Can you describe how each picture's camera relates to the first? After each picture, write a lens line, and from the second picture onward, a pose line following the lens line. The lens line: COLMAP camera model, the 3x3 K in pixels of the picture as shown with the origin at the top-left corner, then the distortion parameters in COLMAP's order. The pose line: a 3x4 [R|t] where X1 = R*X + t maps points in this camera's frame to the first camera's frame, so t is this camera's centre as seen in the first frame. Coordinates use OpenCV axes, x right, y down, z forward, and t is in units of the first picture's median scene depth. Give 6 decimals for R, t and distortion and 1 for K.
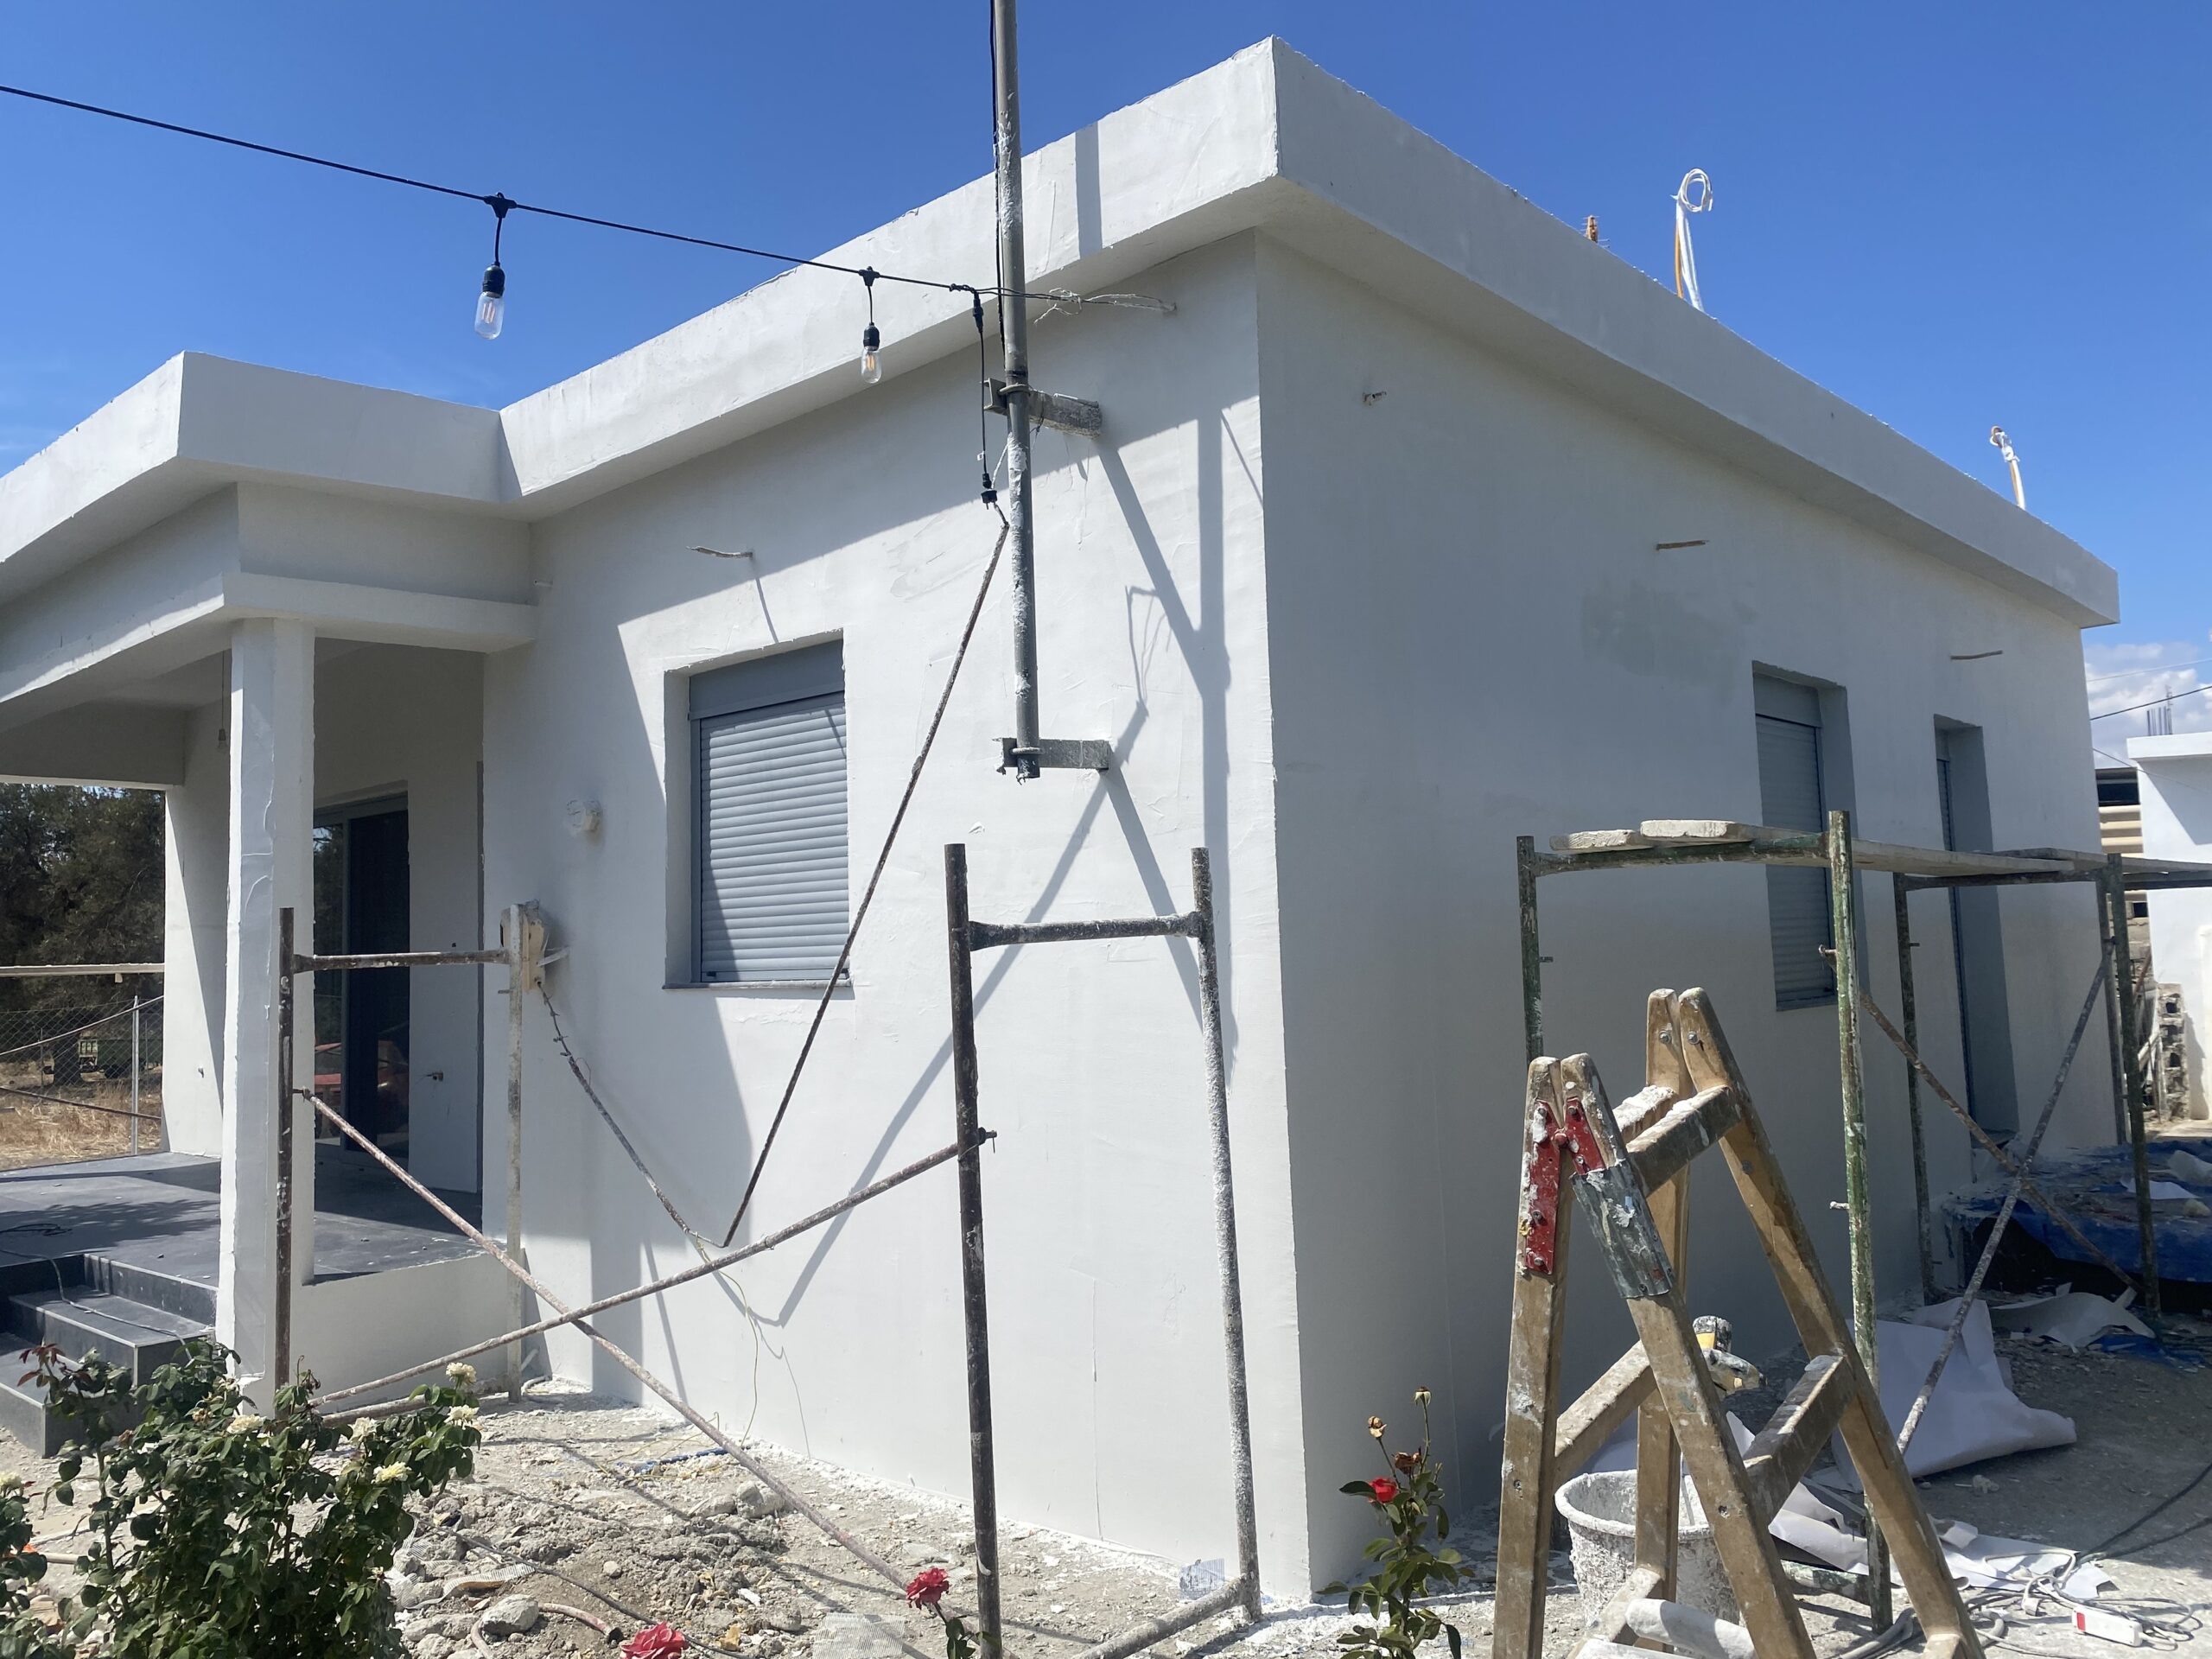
lens RADIAL K [[1643.0, 0, 1106.0], [0, 1643.0, 829.5], [0, 0, 1]] dist [0.103719, -0.163045]
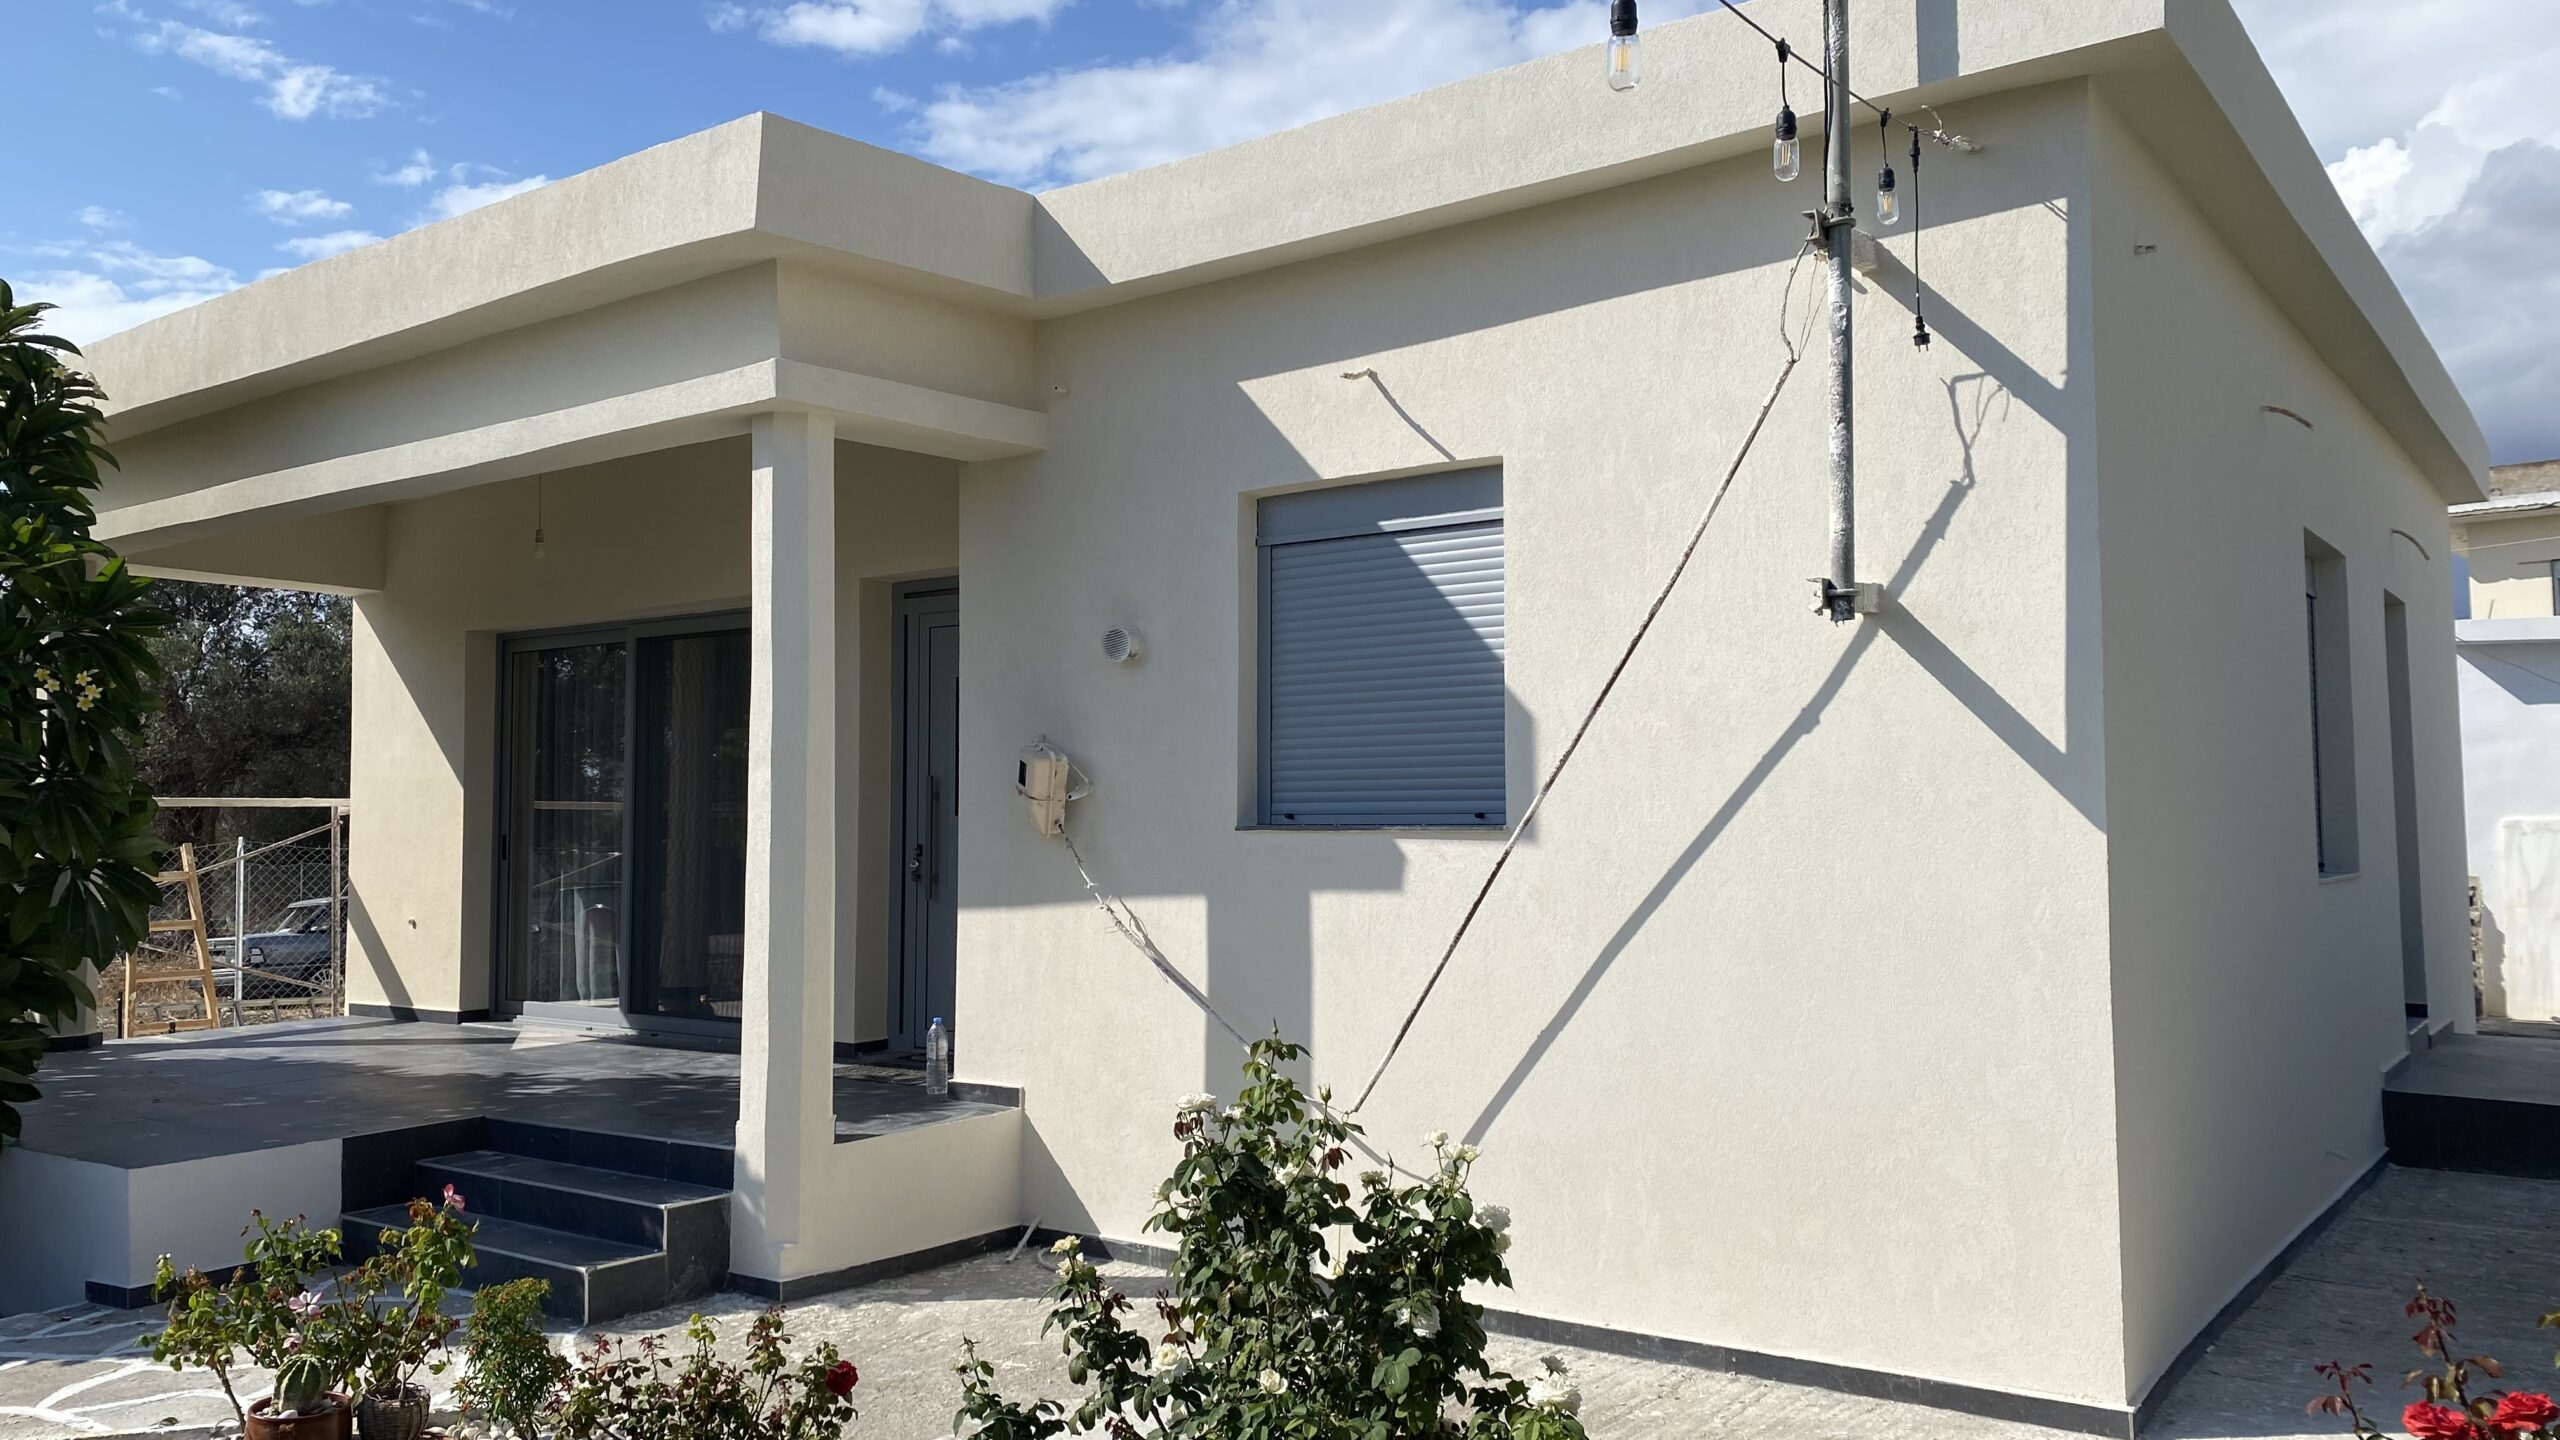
lens RADIAL K [[1905.4, 0, 1344.6], [0, 1905.4, 728.6], [0, 0, 1]] dist [0.064058, -0.001286]
pose [[0.992780, 0.030405, 0.116036, -0.373962], [-0.033179, 0.999206, 0.022052, 0.014027], [-0.115273, -0.025743, 0.993000, -0.081864]]
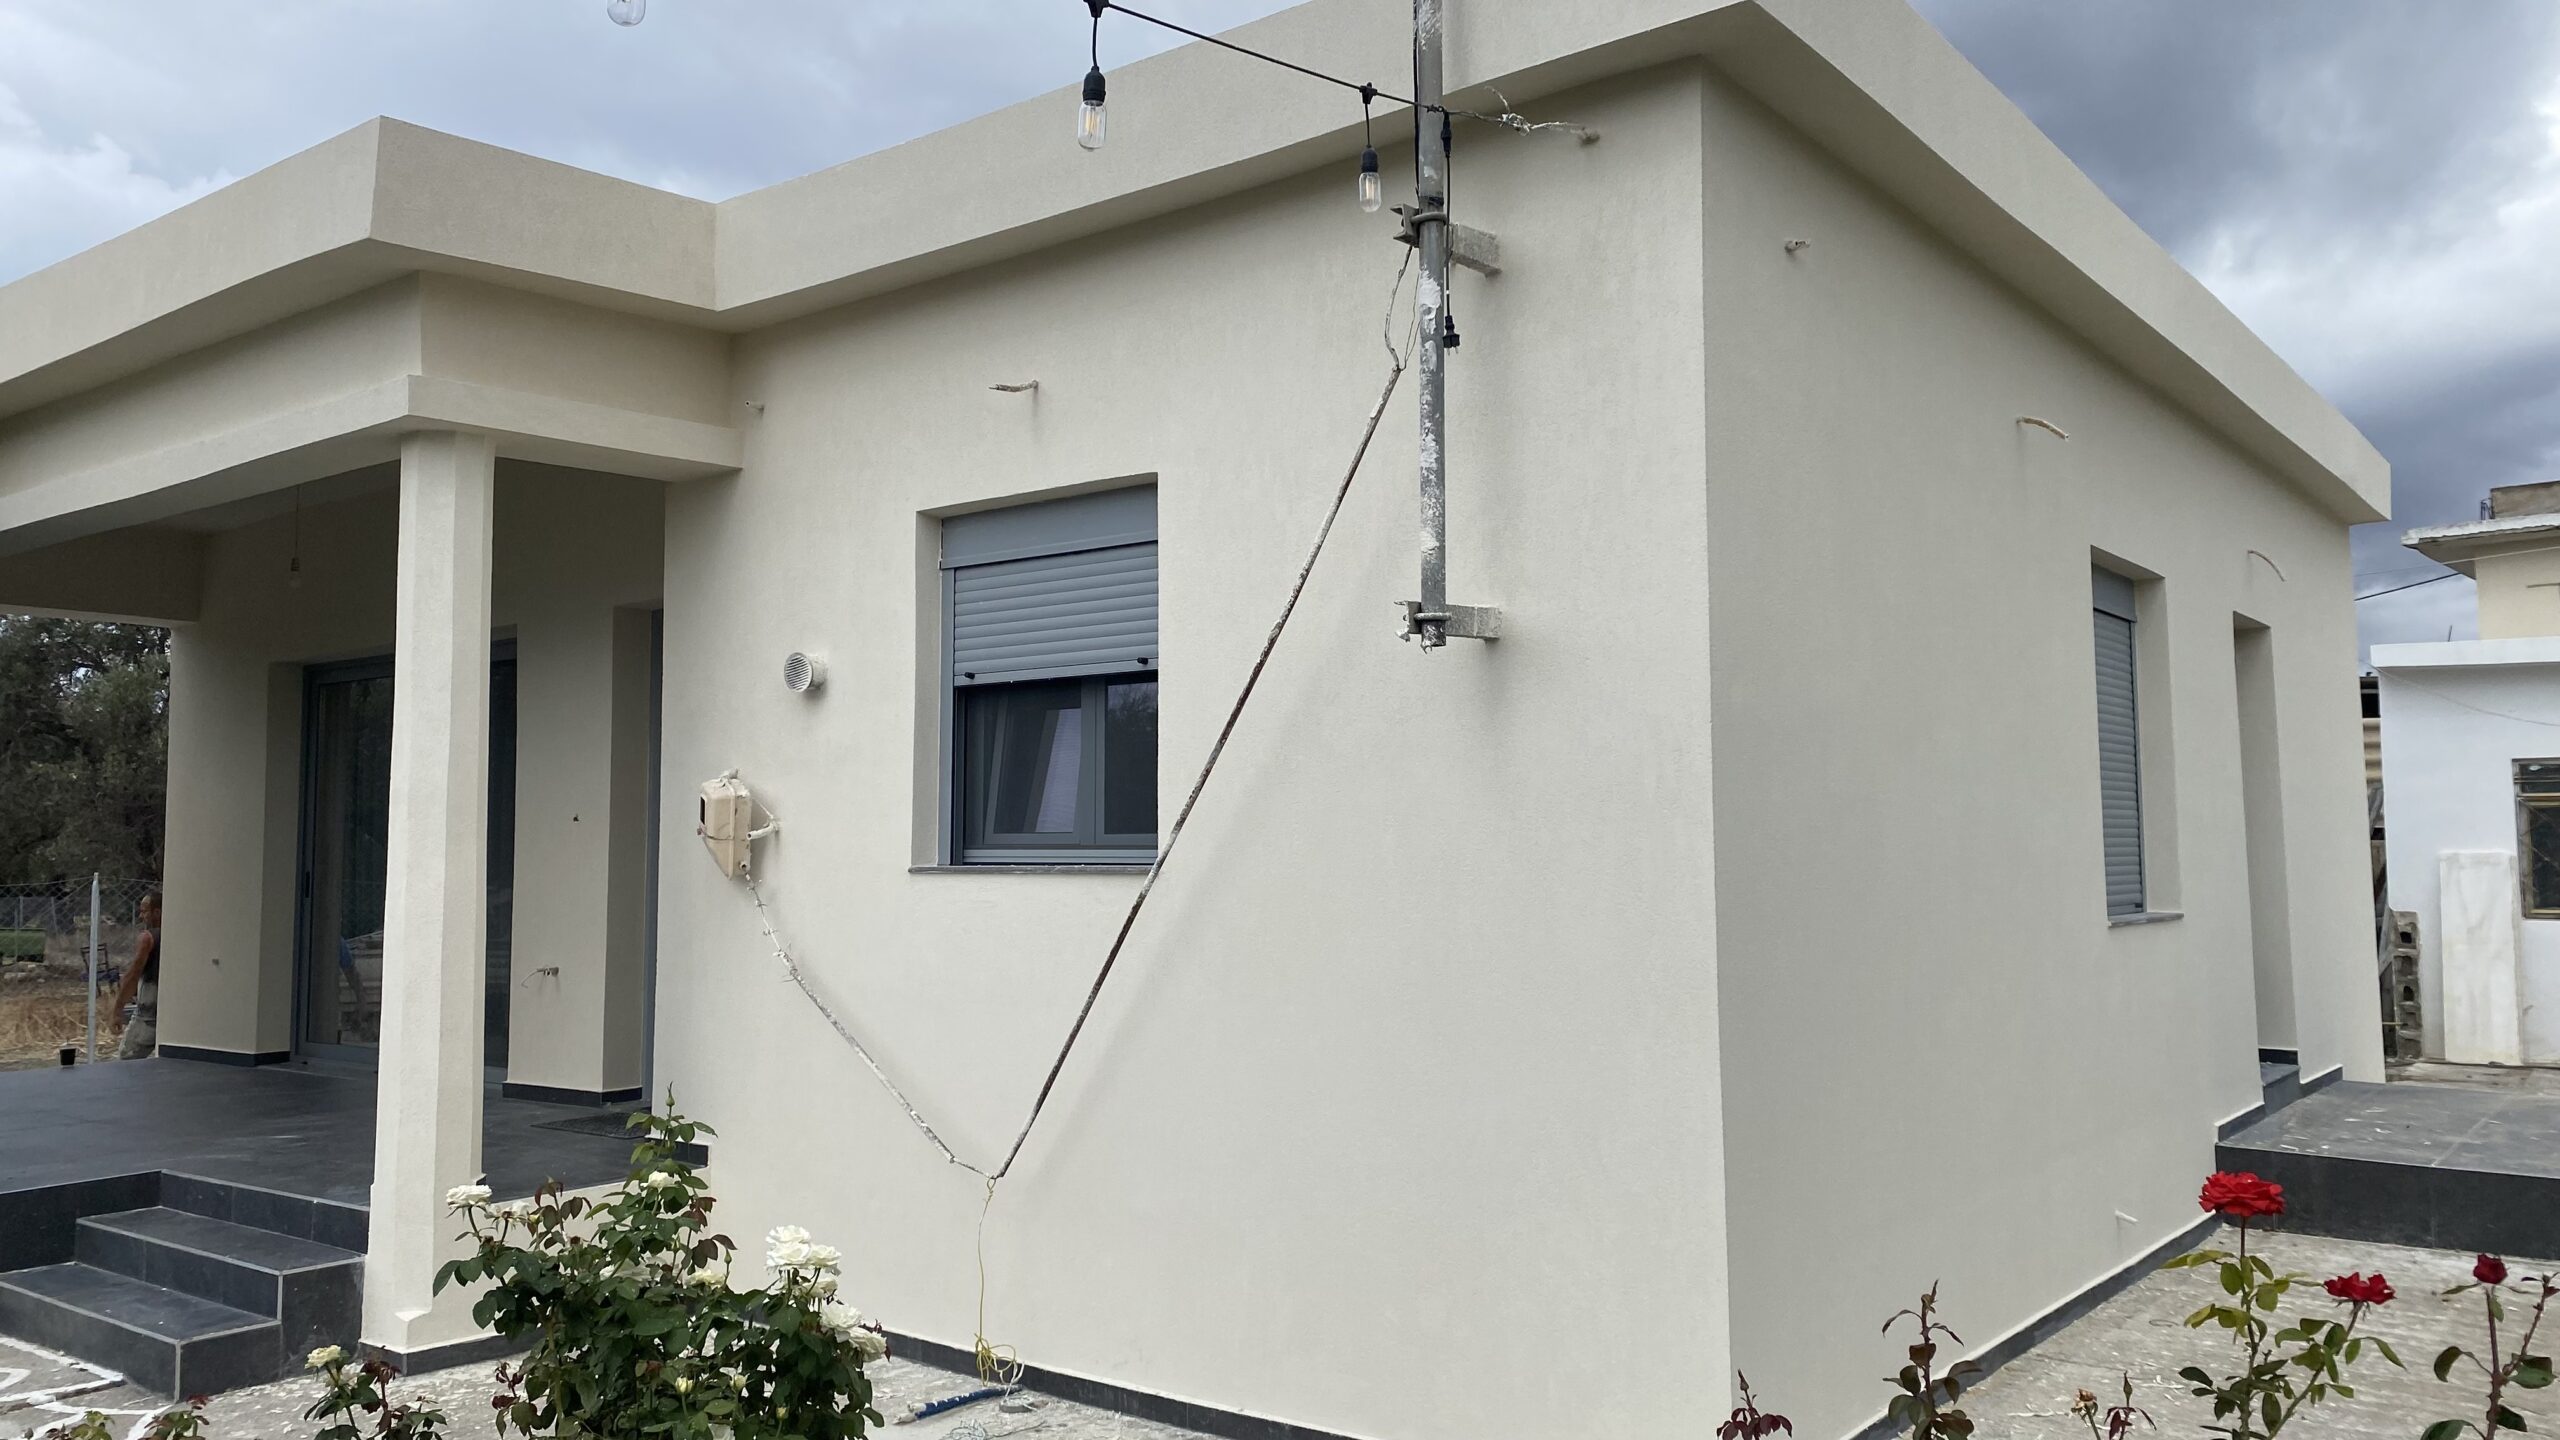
lens RADIAL K [[1920.9, 0, 1280.0], [0, 1920.9, 720.0], [0, 0, 1]] dist [0.055963, -0.003461]
pose [[0.995928, 0.030365, 0.084886, -0.173600], [-0.030811, 0.999517, 0.003946, 0.005837], [-0.084725, -0.006545, 0.996383, -0.037339]]
